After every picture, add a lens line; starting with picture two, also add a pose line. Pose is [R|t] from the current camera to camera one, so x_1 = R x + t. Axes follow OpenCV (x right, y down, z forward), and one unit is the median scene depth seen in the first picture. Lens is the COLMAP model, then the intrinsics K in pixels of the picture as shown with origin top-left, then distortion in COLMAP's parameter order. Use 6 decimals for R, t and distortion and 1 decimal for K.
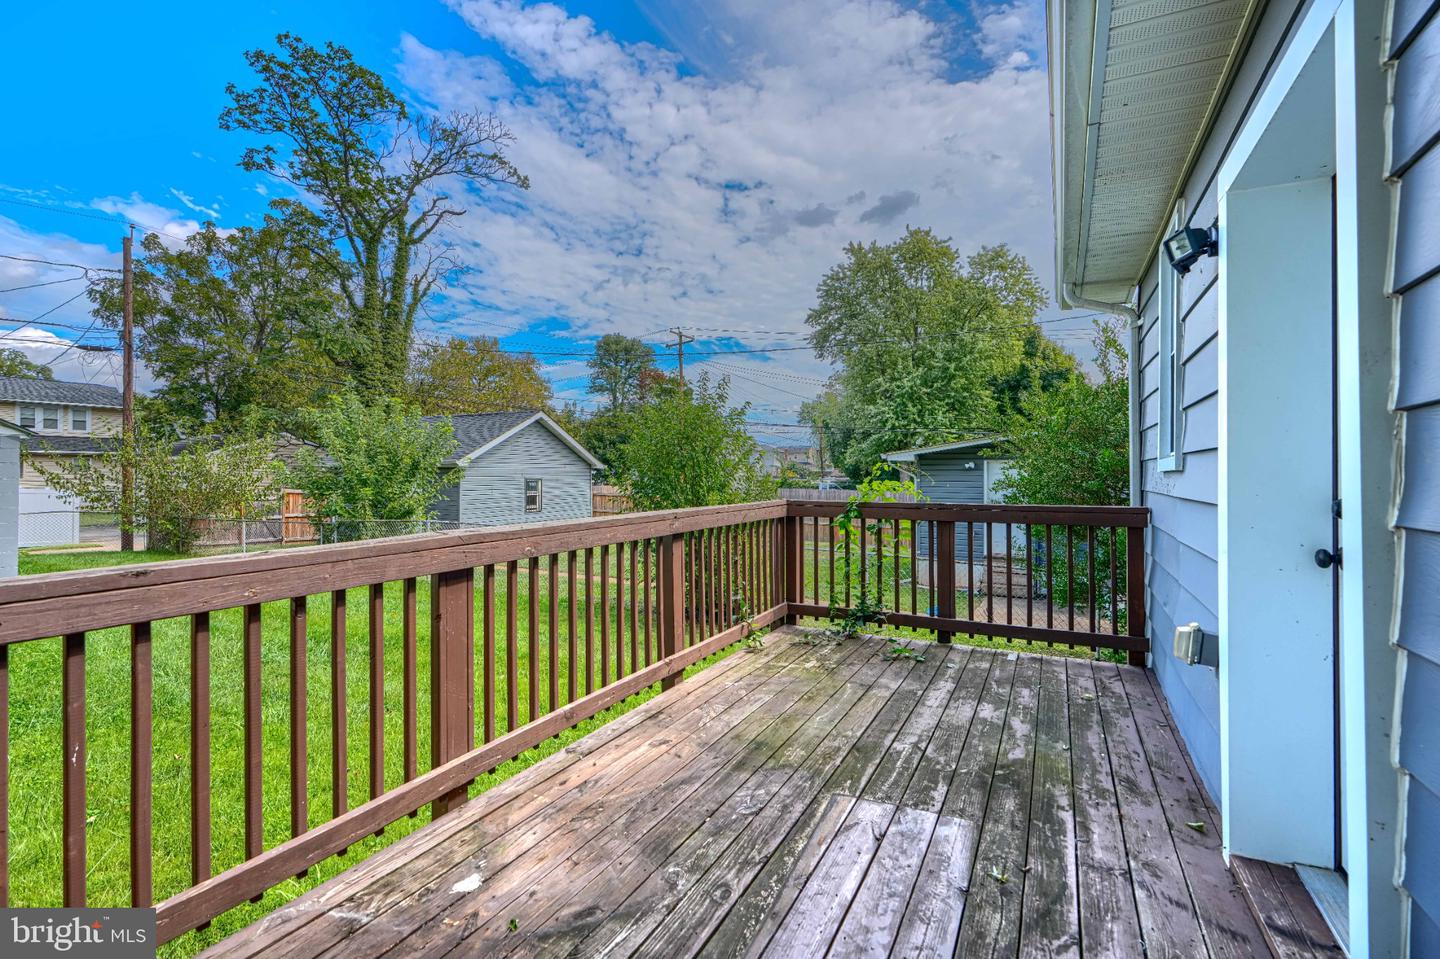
lens RADIAL K [[672.4, 0, 716.4], [0, 672.4, 443.1], [0, 0, 1]] dist [0.000825, 0.014959]
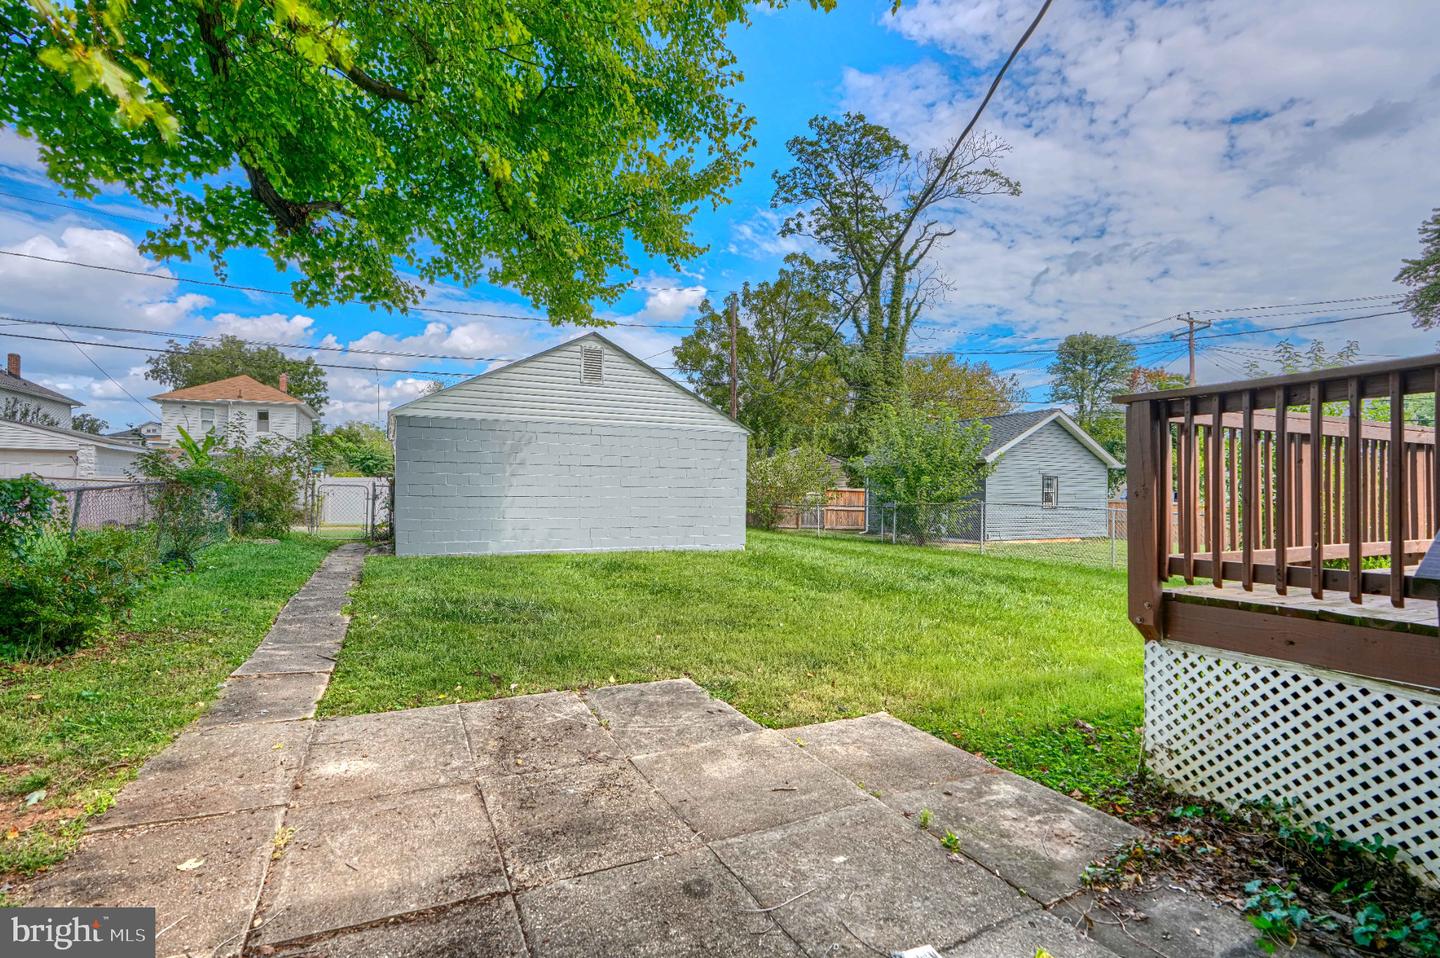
lens RADIAL K [[698.2, 0, 711.7], [0, 698.2, 481.0], [0, 0, 1]] dist [0.019576, -0.000047]
pose [[0.815282, -0.002856, -0.579056, -0.037121], [0.017089, 0.999671, 0.019129, 0.017279], [0.578811, -0.025491, 0.815063, -0.104012]]
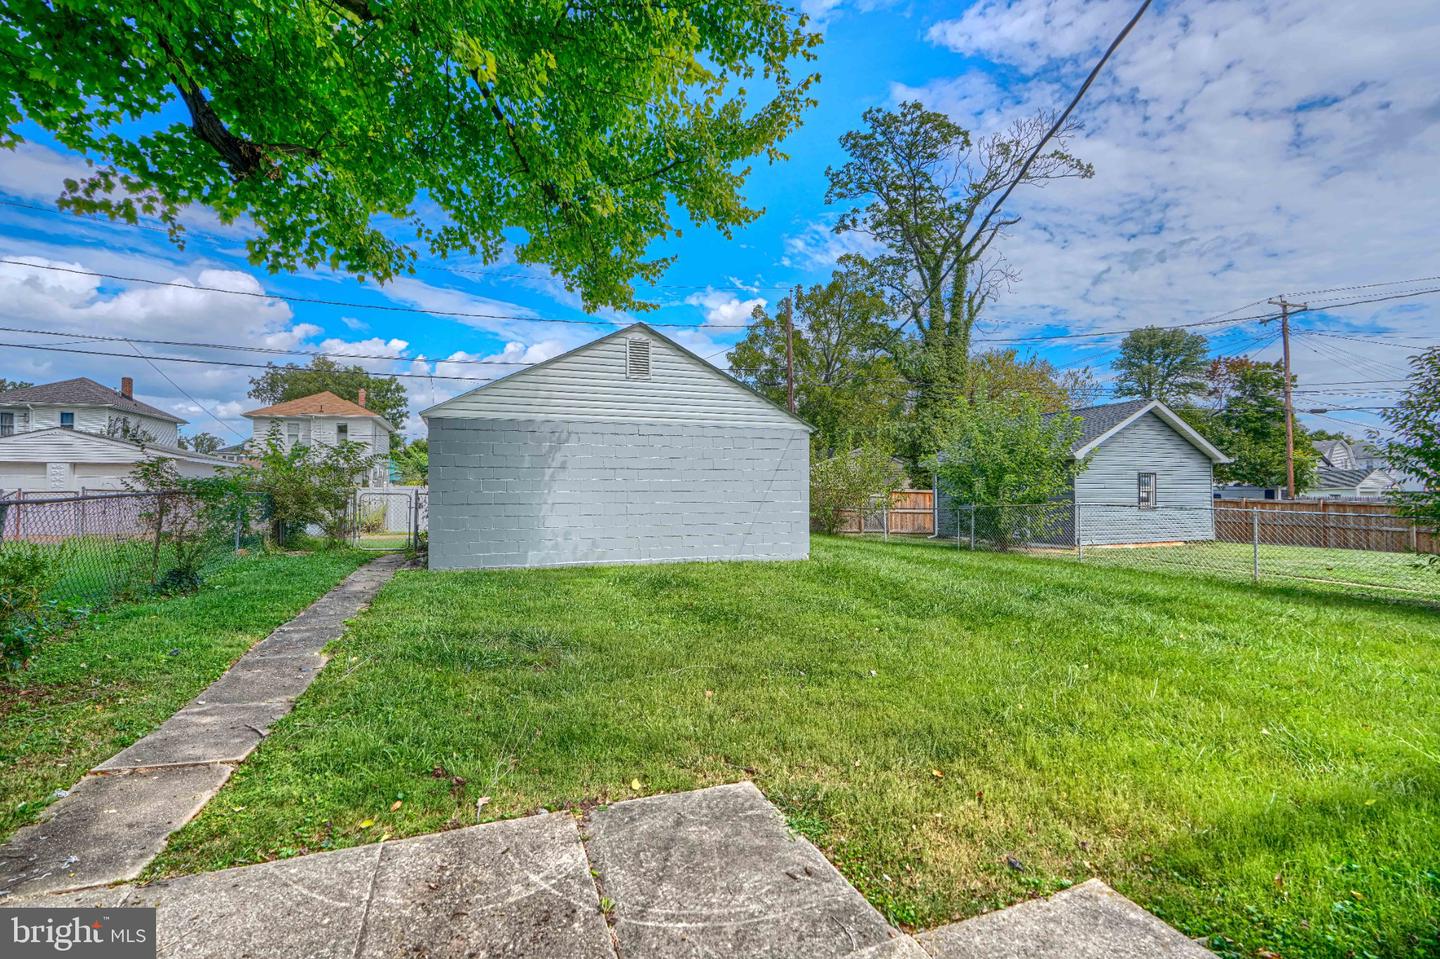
lens RADIAL K [[667.4, 0, 704.7], [0, 667.4, 459.0], [0, 0, 1]] dist [0.025496, -0.000532]
pose [[0.757921, -0.039250, -0.651164, -0.070137], [0.032719, 0.999219, -0.022145, 0.018862], [0.651525, -0.004521, 0.758614, -0.061138]]
